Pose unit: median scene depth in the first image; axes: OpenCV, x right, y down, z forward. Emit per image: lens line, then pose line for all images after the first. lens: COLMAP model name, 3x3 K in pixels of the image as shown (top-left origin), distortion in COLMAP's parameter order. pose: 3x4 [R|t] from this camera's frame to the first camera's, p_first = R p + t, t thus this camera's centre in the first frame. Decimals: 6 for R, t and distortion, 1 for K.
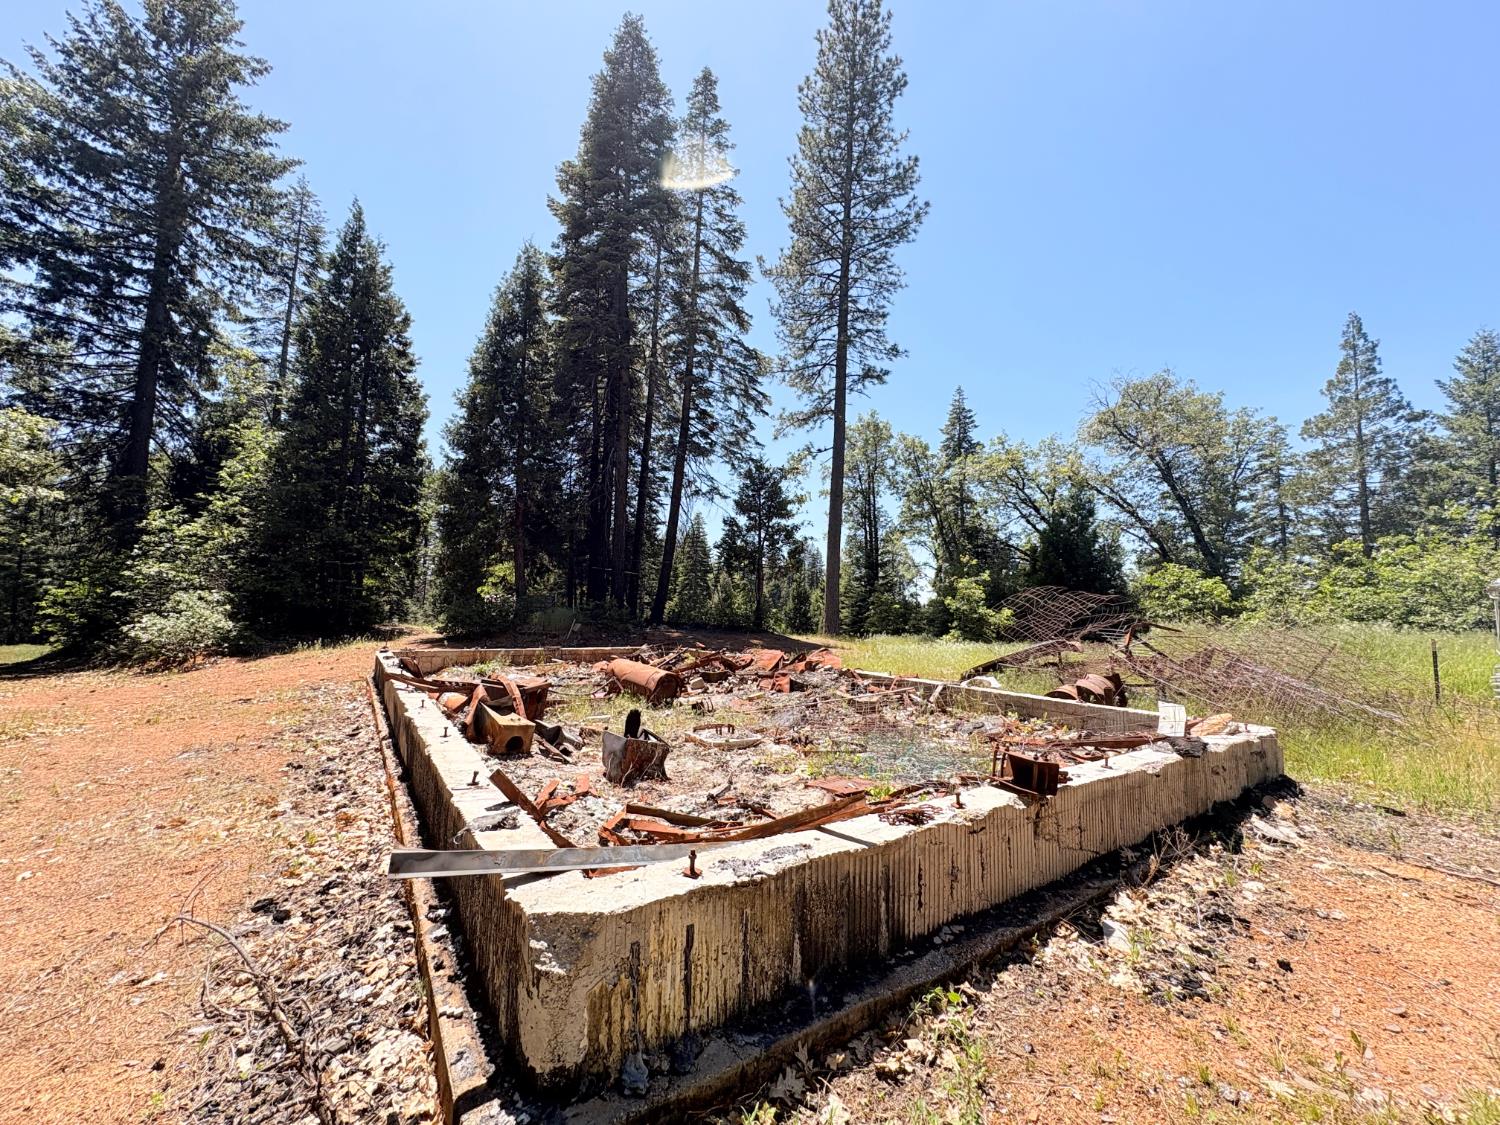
lens RADIAL K [[601.9, 0, 750.0], [0, 601.9, 562.5], [0, 0, 1]] dist [0.000666, -0.000688]
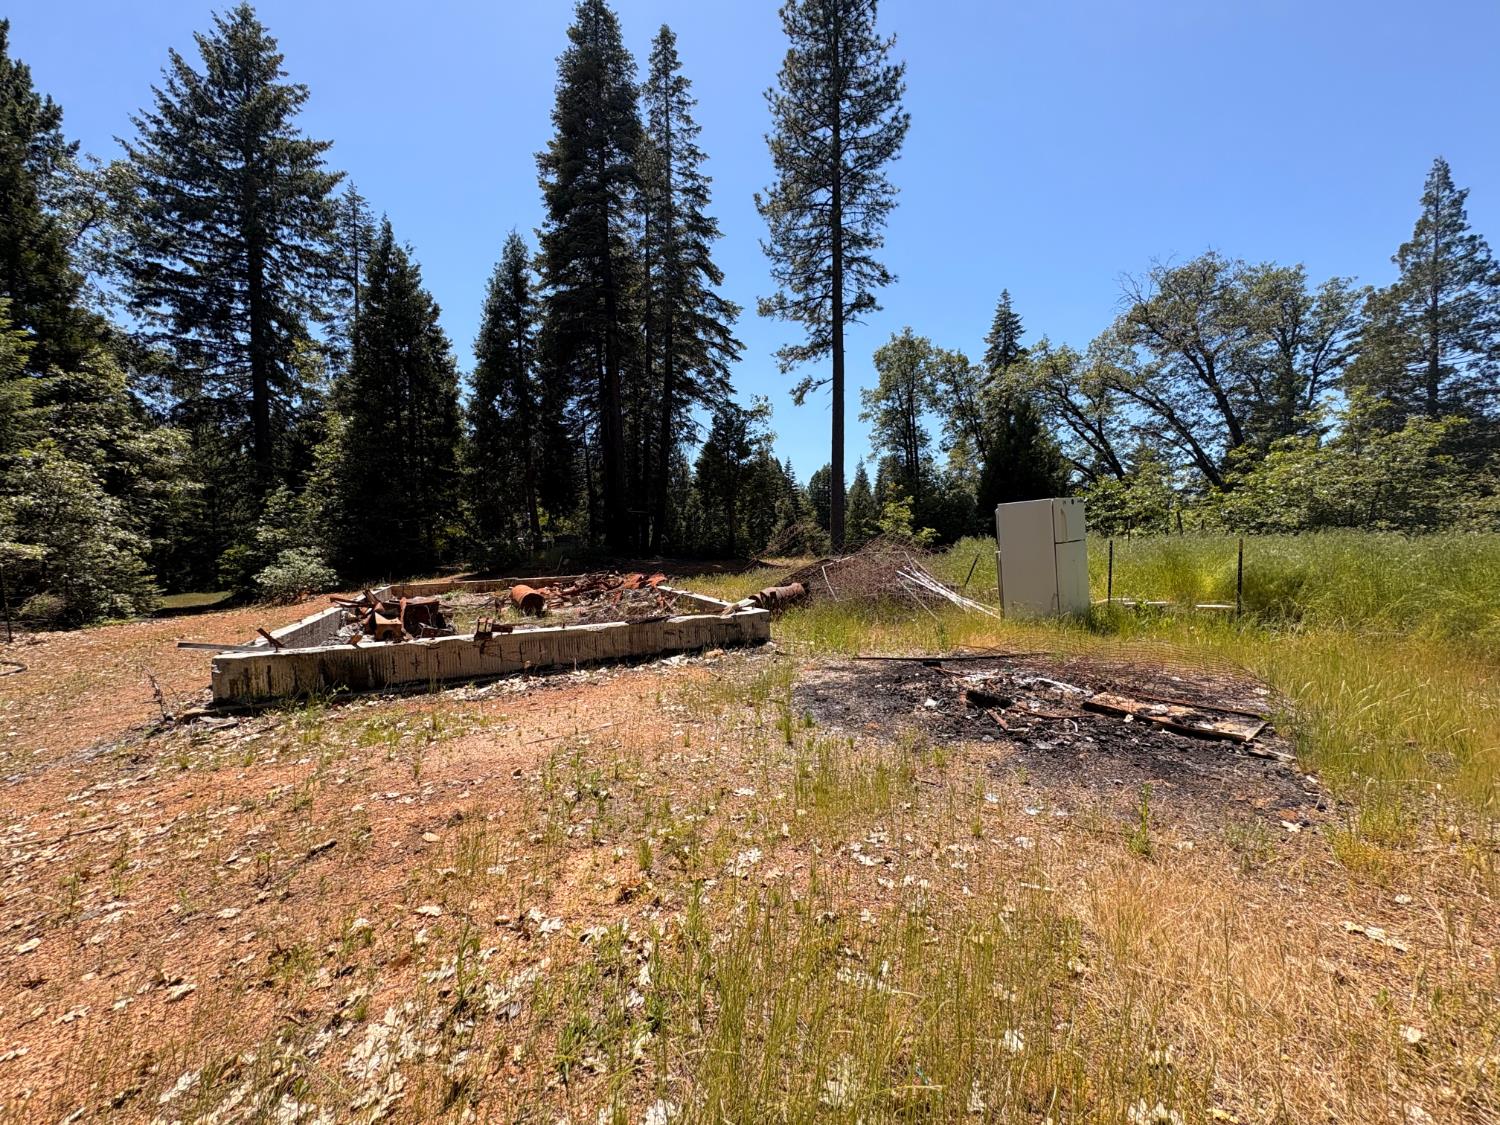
lens RADIAL K [[604.6, 0, 750.0], [0, 604.6, 562.5], [0, 0, 1]] dist [-0.002119, 0.000321]
pose [[0.984581, -0.045550, -0.168895, 0.178684], [0.065952, 0.990913, 0.117223, -0.007738], [0.162021, -0.126554, 0.978639, -0.103414]]
